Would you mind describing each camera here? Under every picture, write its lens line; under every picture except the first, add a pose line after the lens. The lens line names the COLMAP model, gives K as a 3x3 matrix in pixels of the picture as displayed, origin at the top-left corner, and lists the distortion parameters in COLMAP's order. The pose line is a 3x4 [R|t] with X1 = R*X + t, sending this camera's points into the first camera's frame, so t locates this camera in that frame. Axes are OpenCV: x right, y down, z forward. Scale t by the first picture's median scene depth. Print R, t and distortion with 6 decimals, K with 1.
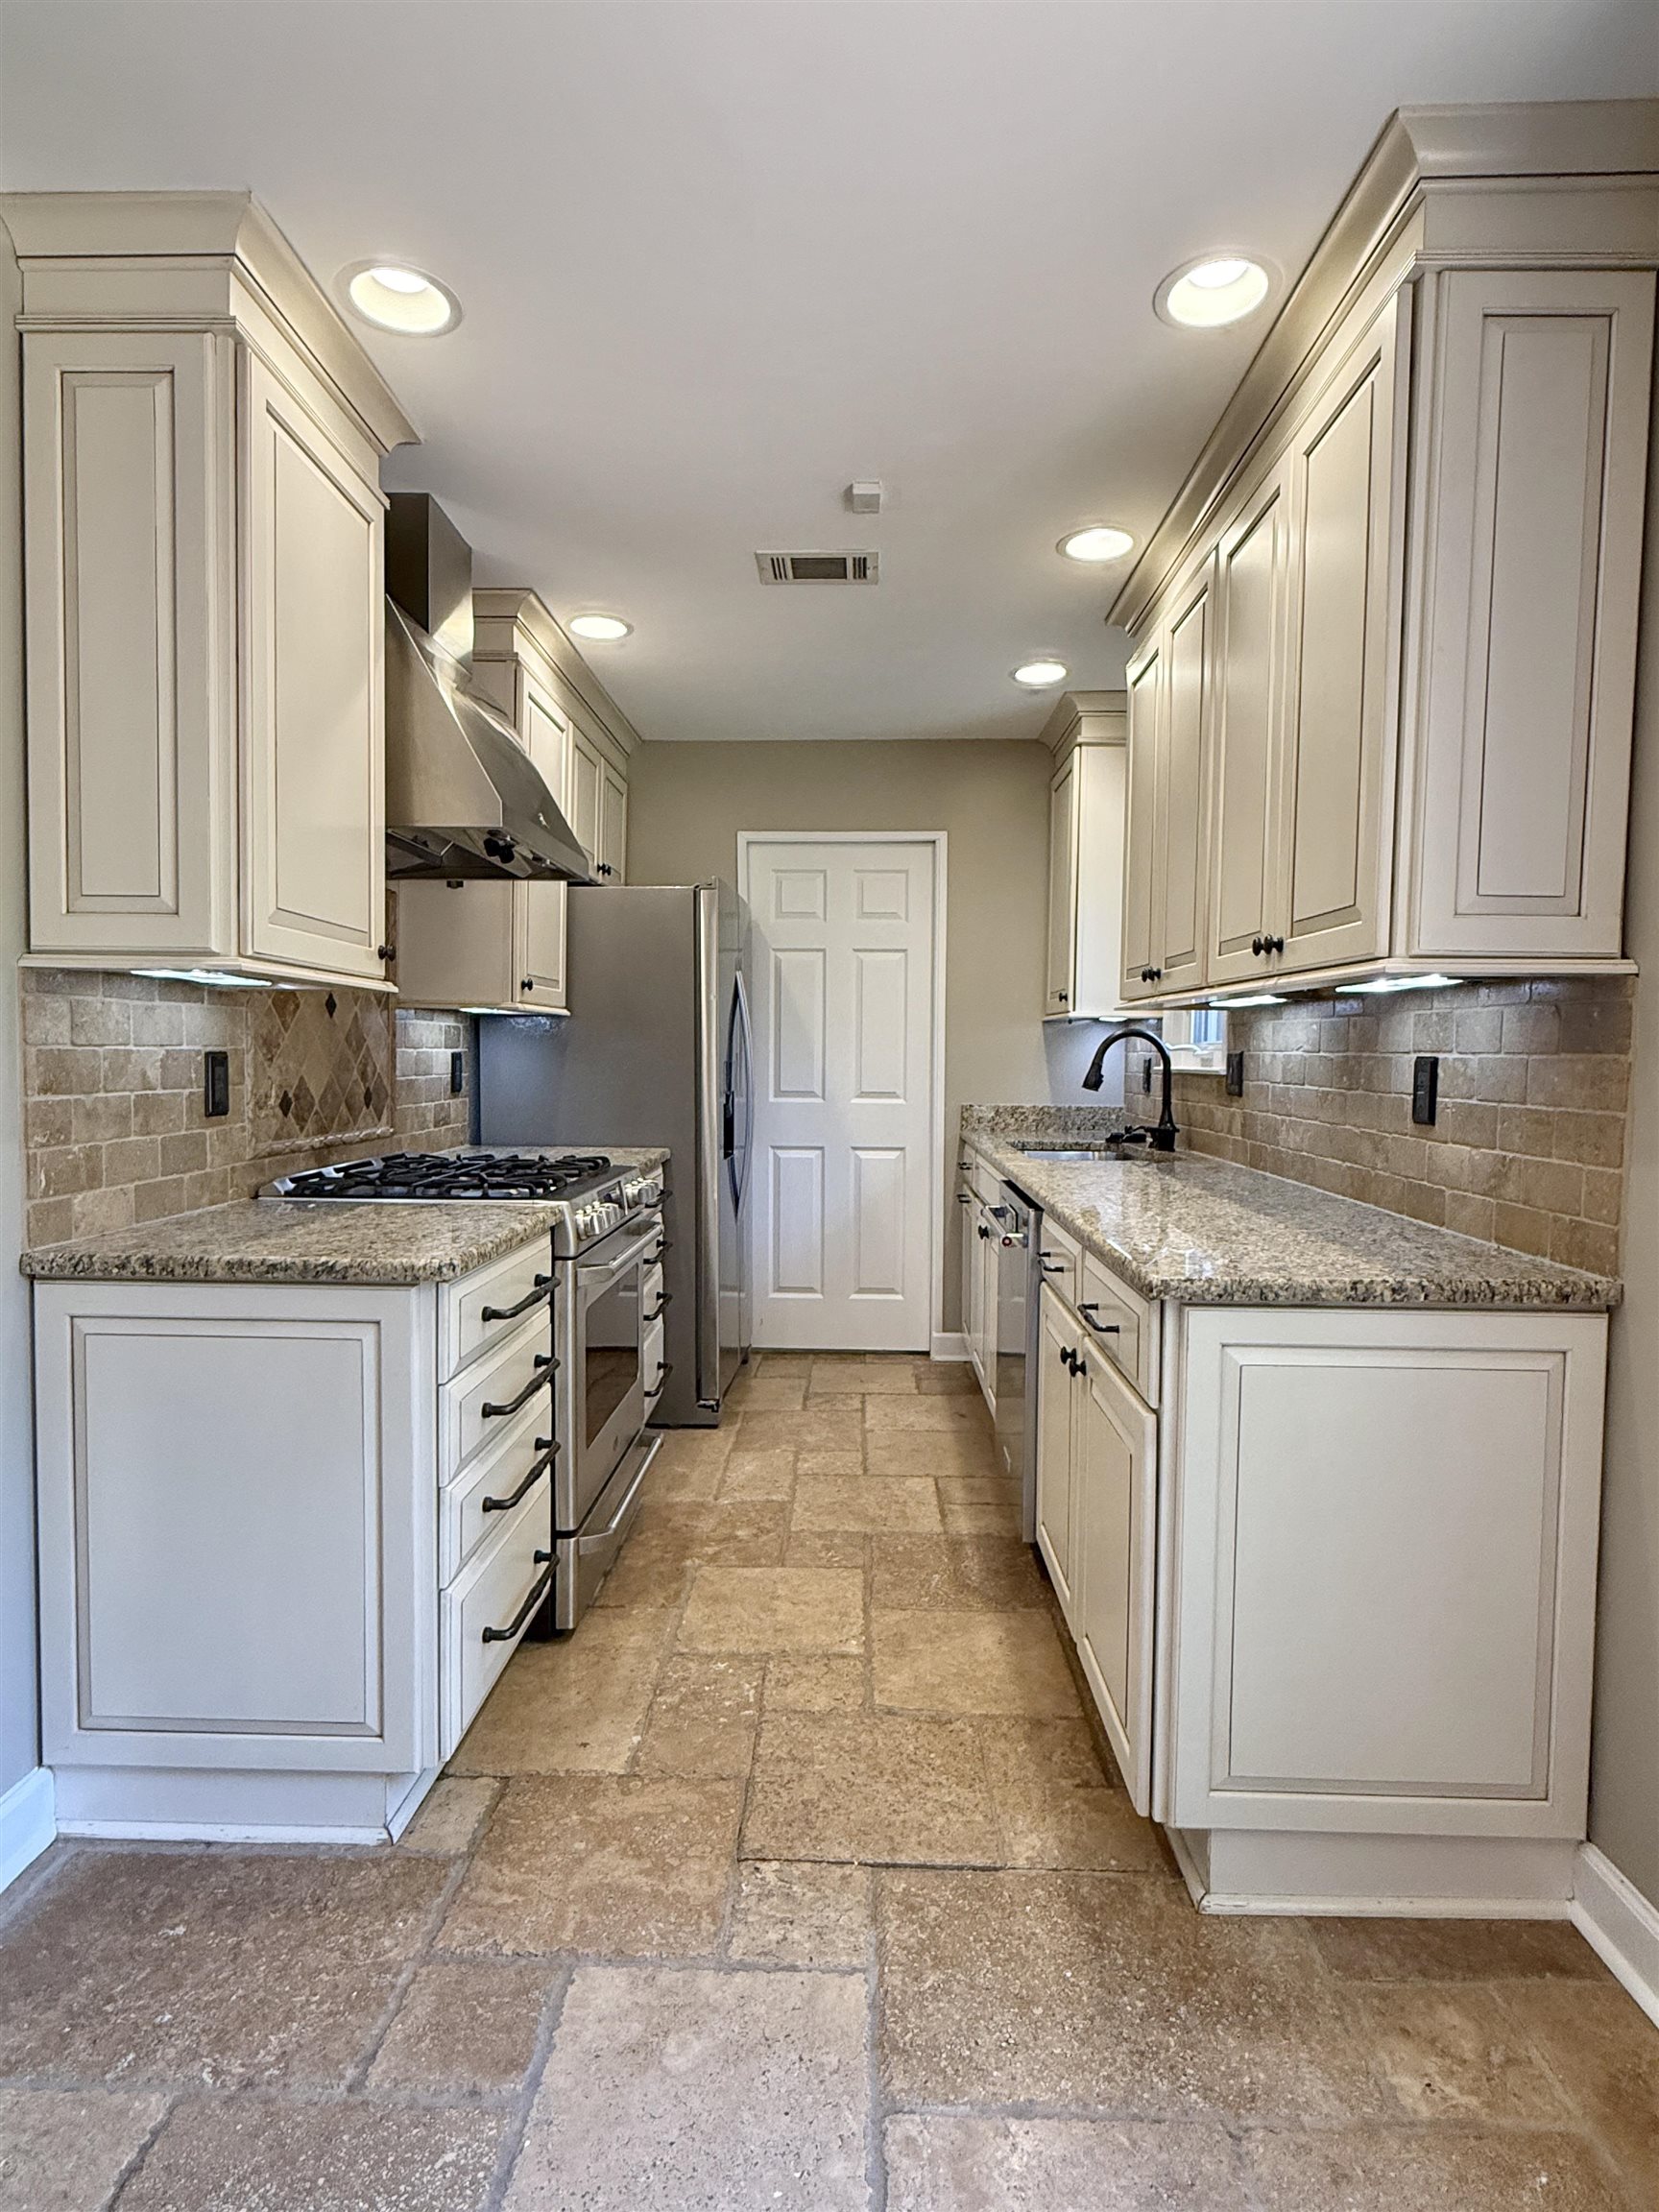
lens RADIAL K [[1250.0, 0, 829.5], [0, 1250.0, 1106.0], [0, 0, 1]] dist [-0.001061, -0.000272]
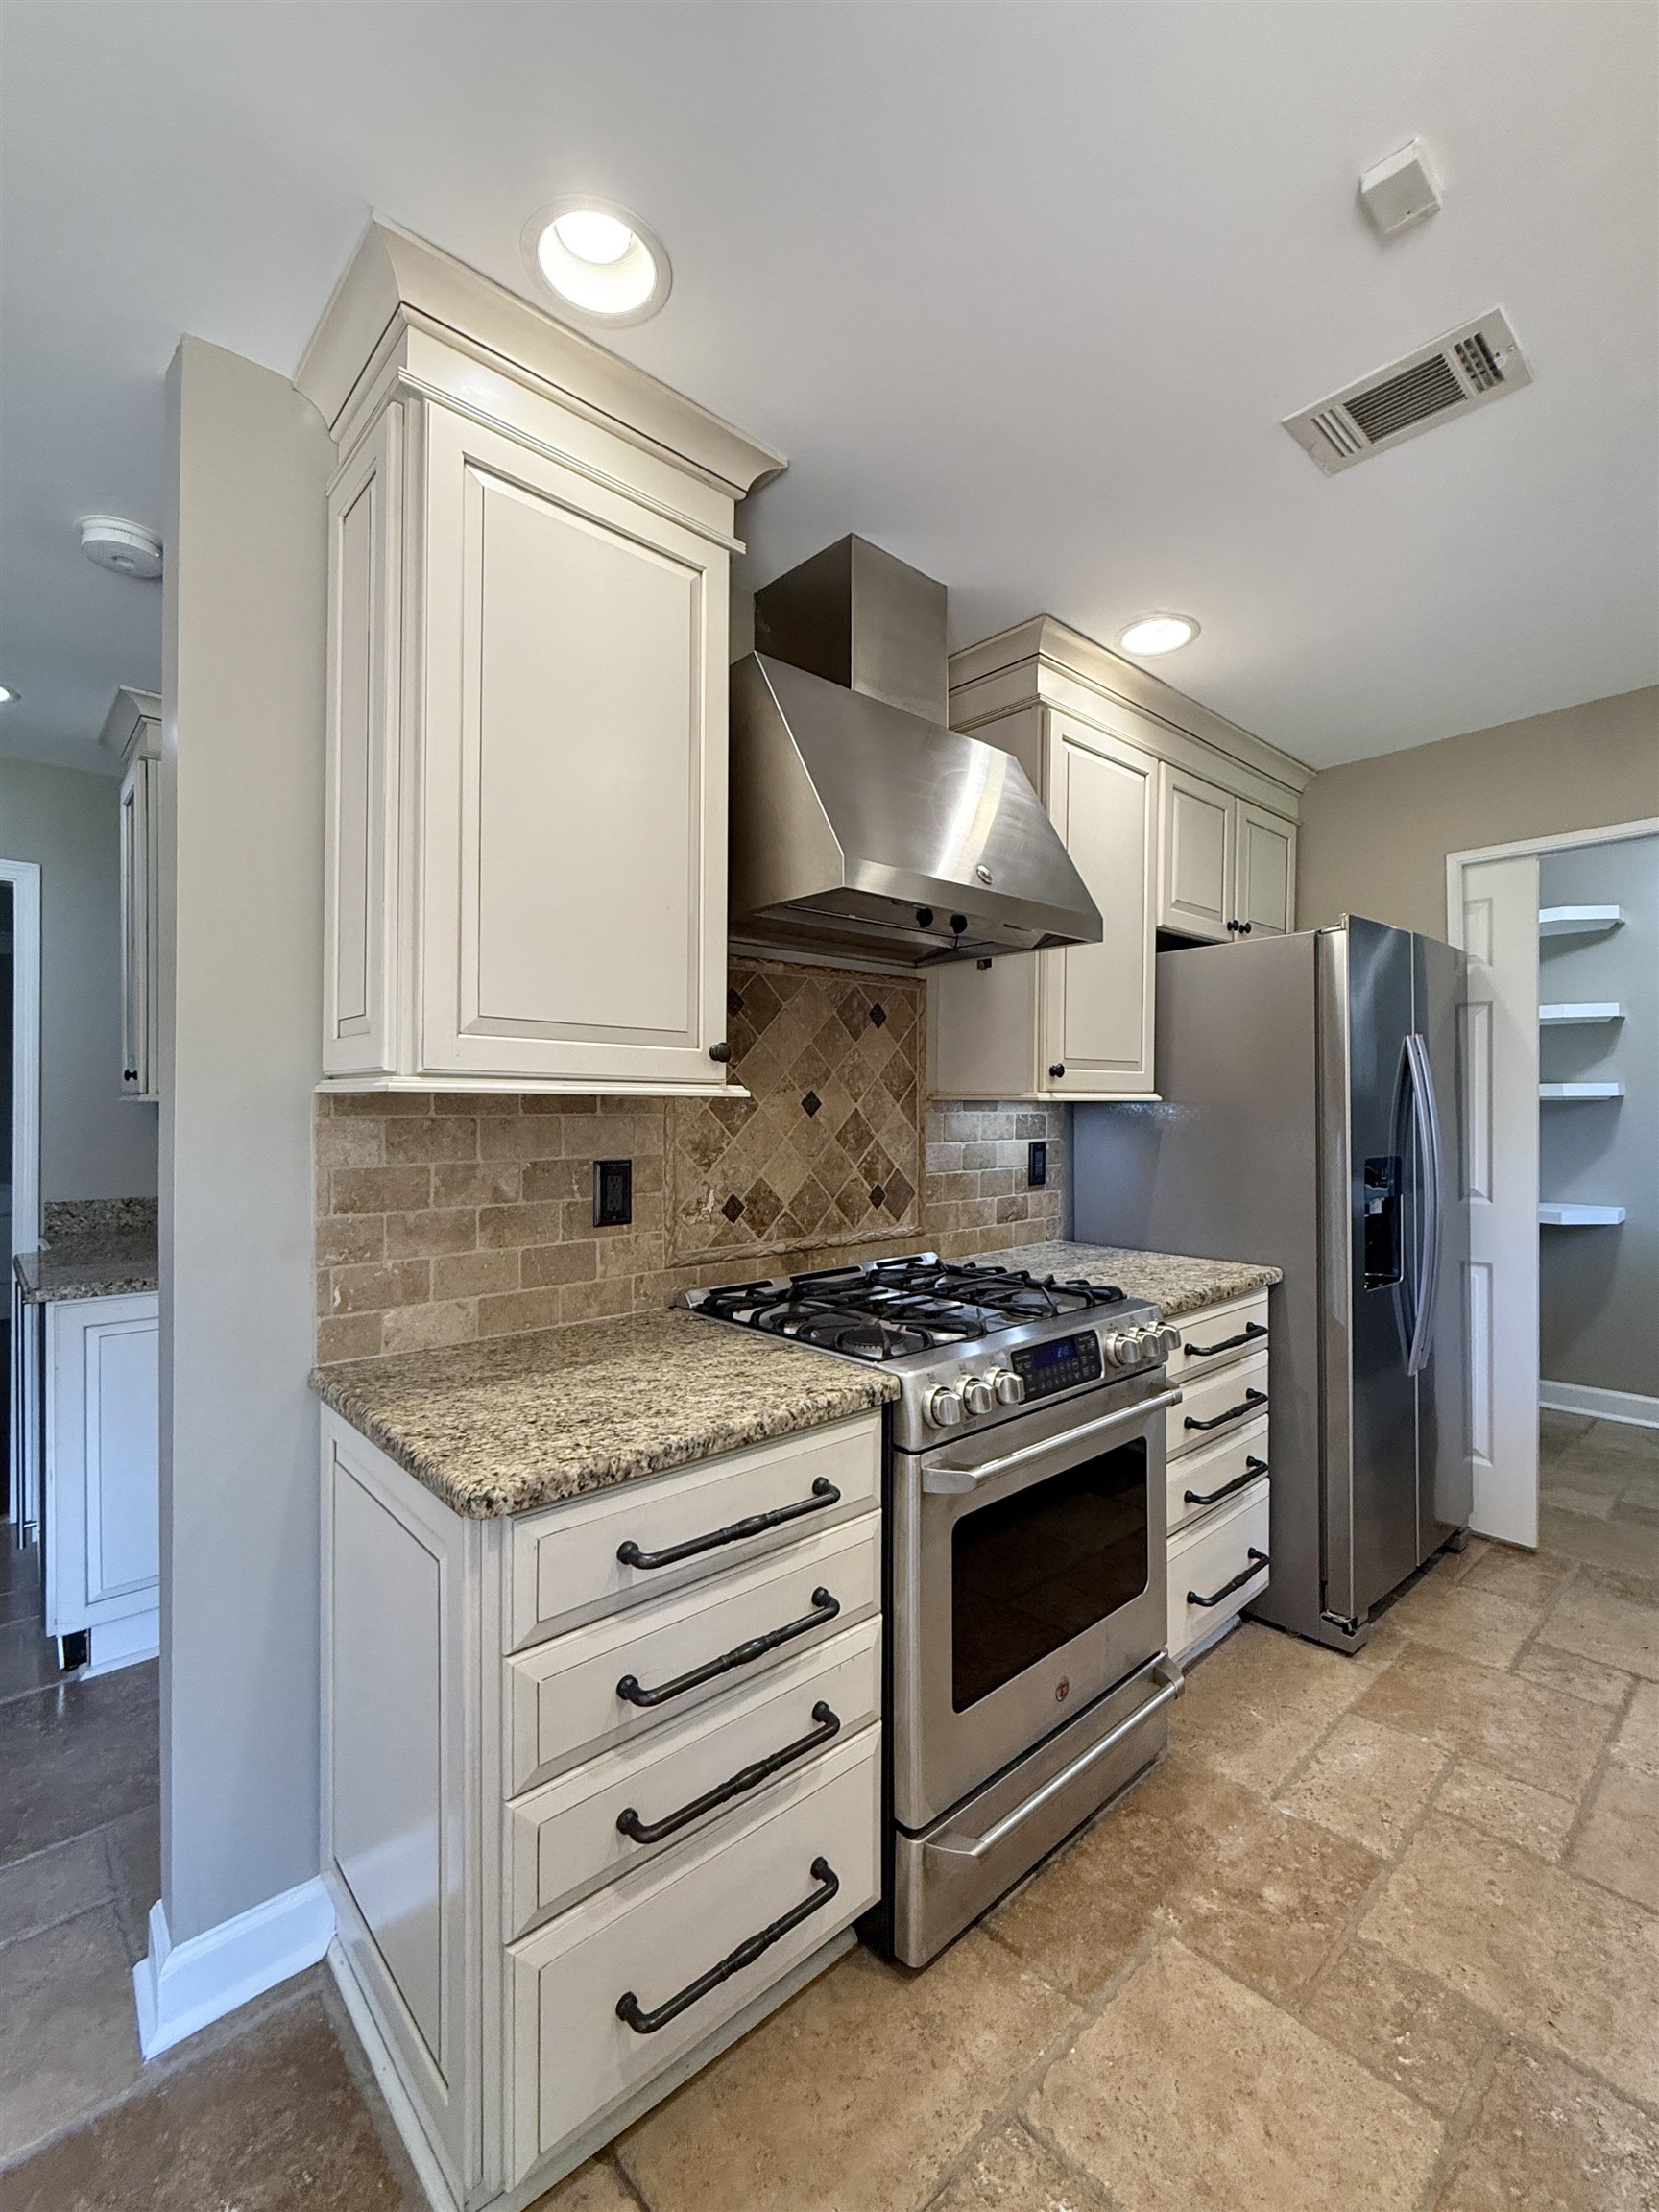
lens RADIAL K [[953.2, 0, 829.5], [0, 953.2, 1106.0], [0, 0, 1]] dist [0.000671, -0.000851]
pose [[0.682611, -0.010571, -0.730705, 0.148131], [-0.021721, 0.999160, -0.034746, -0.052385], [0.730459, 0.039590, 0.681808, 0.494721]]
